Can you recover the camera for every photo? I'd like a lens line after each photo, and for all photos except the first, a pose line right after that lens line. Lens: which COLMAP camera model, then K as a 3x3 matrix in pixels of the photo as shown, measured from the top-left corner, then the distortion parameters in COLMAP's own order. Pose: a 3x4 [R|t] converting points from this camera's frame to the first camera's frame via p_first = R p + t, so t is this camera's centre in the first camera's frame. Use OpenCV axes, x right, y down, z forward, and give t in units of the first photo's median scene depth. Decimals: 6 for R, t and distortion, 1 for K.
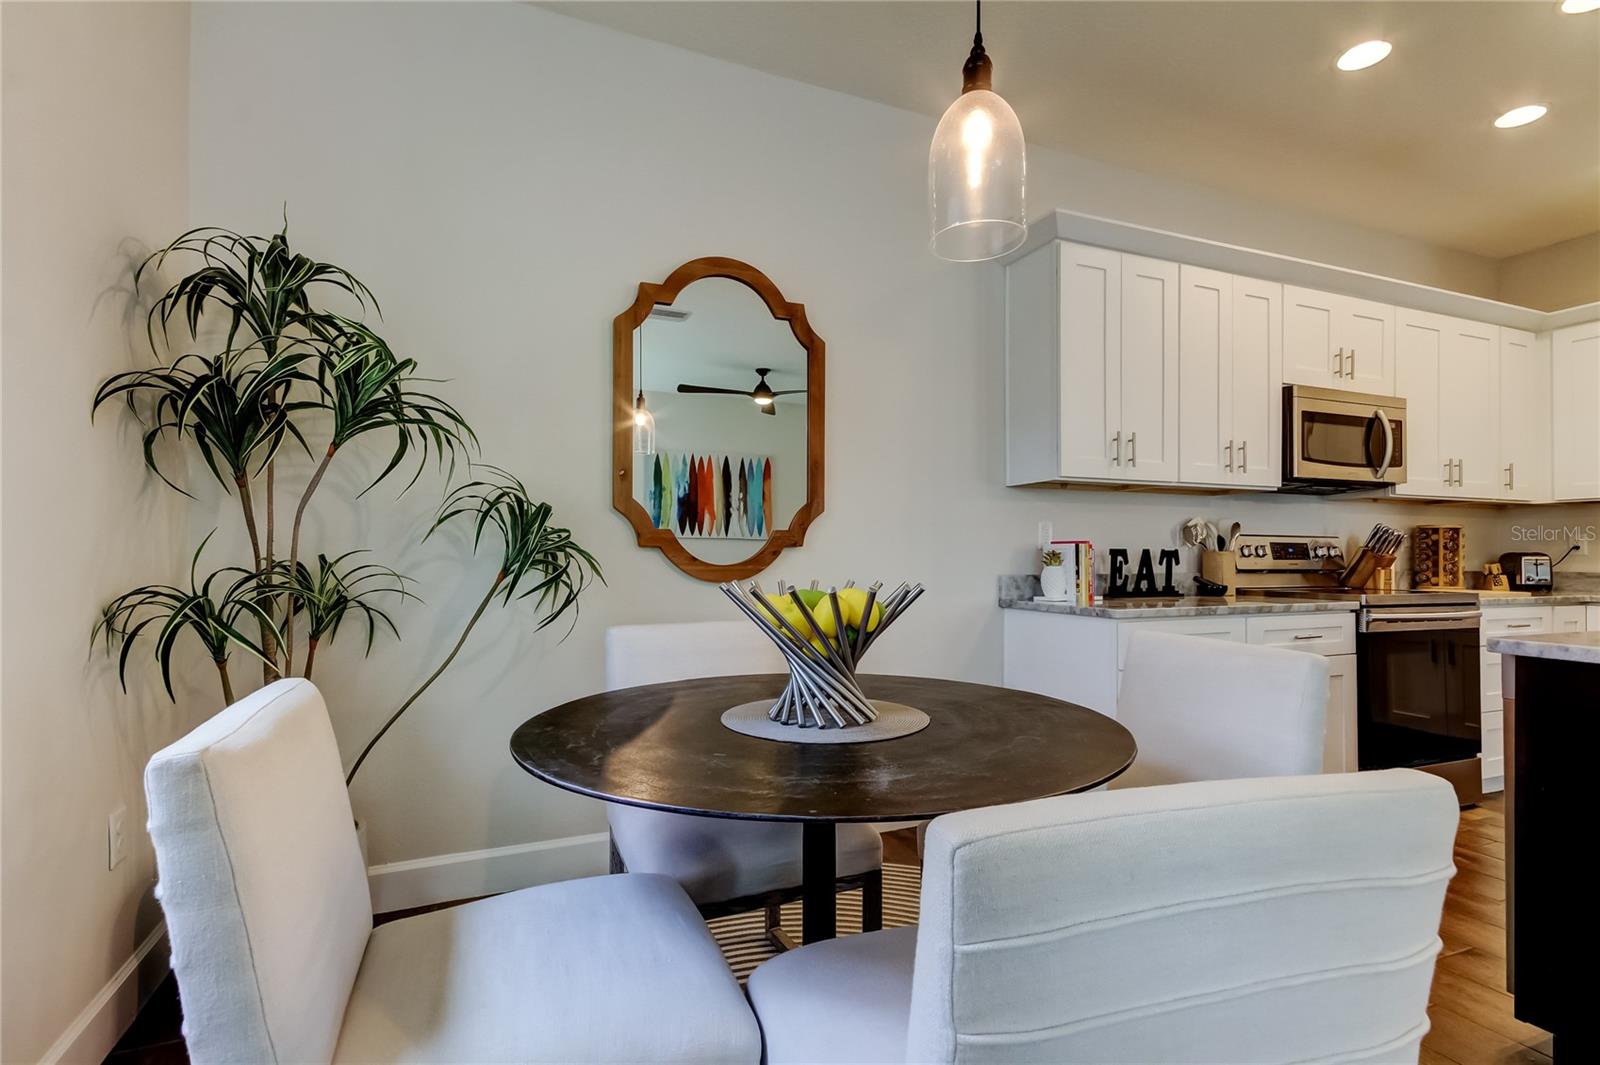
lens RADIAL K [[780.5, 0, 804.1], [0, 780.5, 554.1], [0, 0, 1]] dist [0.002373, 0.000392]
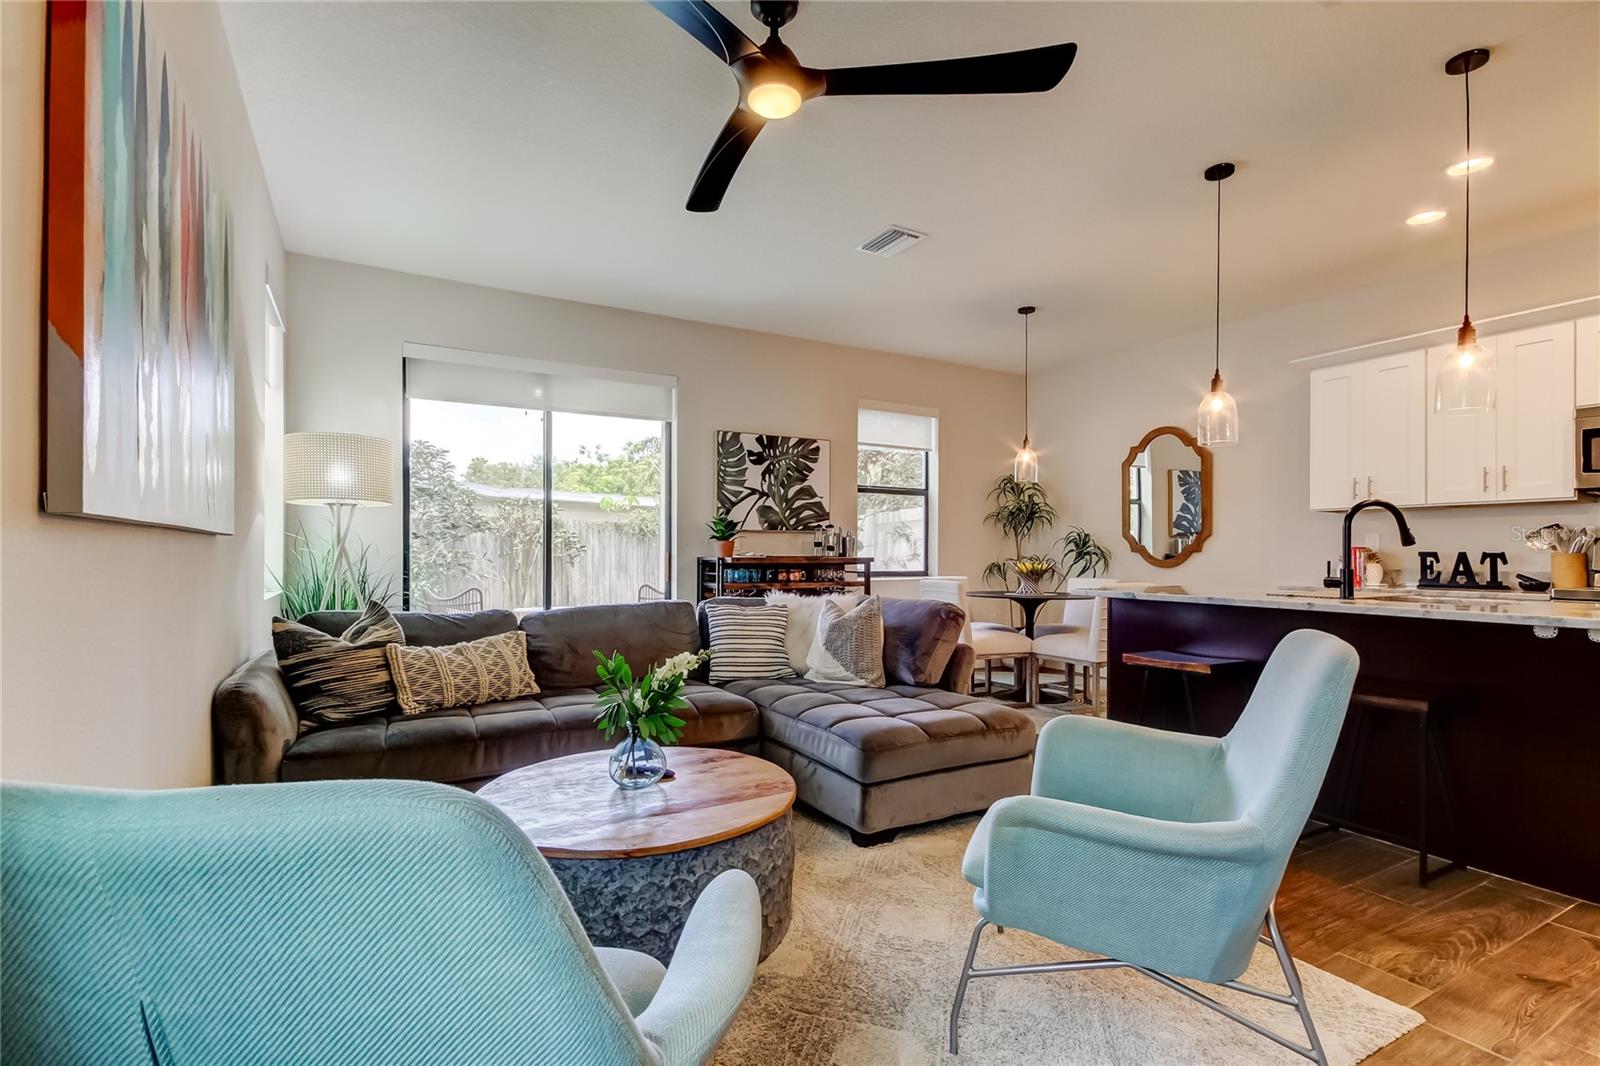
lens RADIAL K [[780.5, 0, 804.1], [0, 780.5, 554.6], [0, 0, 1]] dist [0.002373, 0.000392]
pose [[0.141307, -0.000489, -0.989966, 2.131714], [-0.000399, 1.000000, -0.000551, -0.001270], [0.989966, 0.000473, 0.141307, -0.387453]]
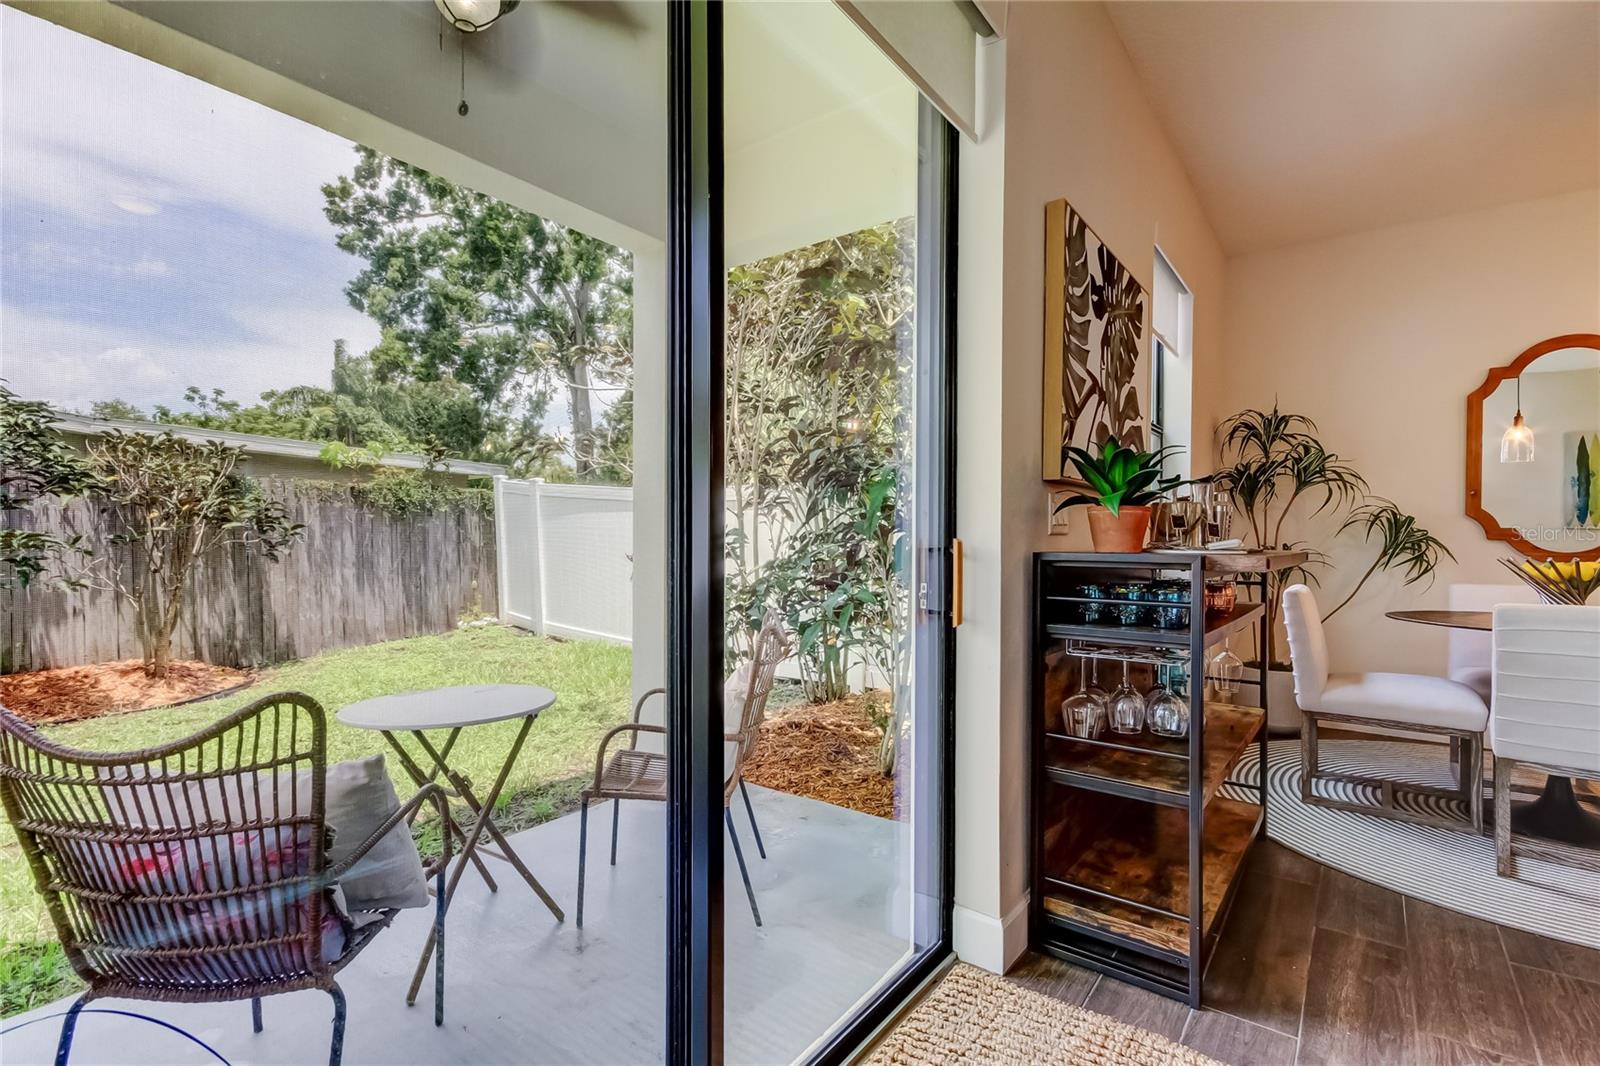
lens RADIAL K [[780.5, 0, 804.1], [0, 780.5, 554.6], [0, 0, 1]] dist [0.002373, 0.000392]
pose [[0.526734, 0.012950, -0.849932, 0.400407], [-0.002633, 0.999904, 0.013603, 0.003699], [0.850026, -0.004927, 0.526717, -0.981095]]
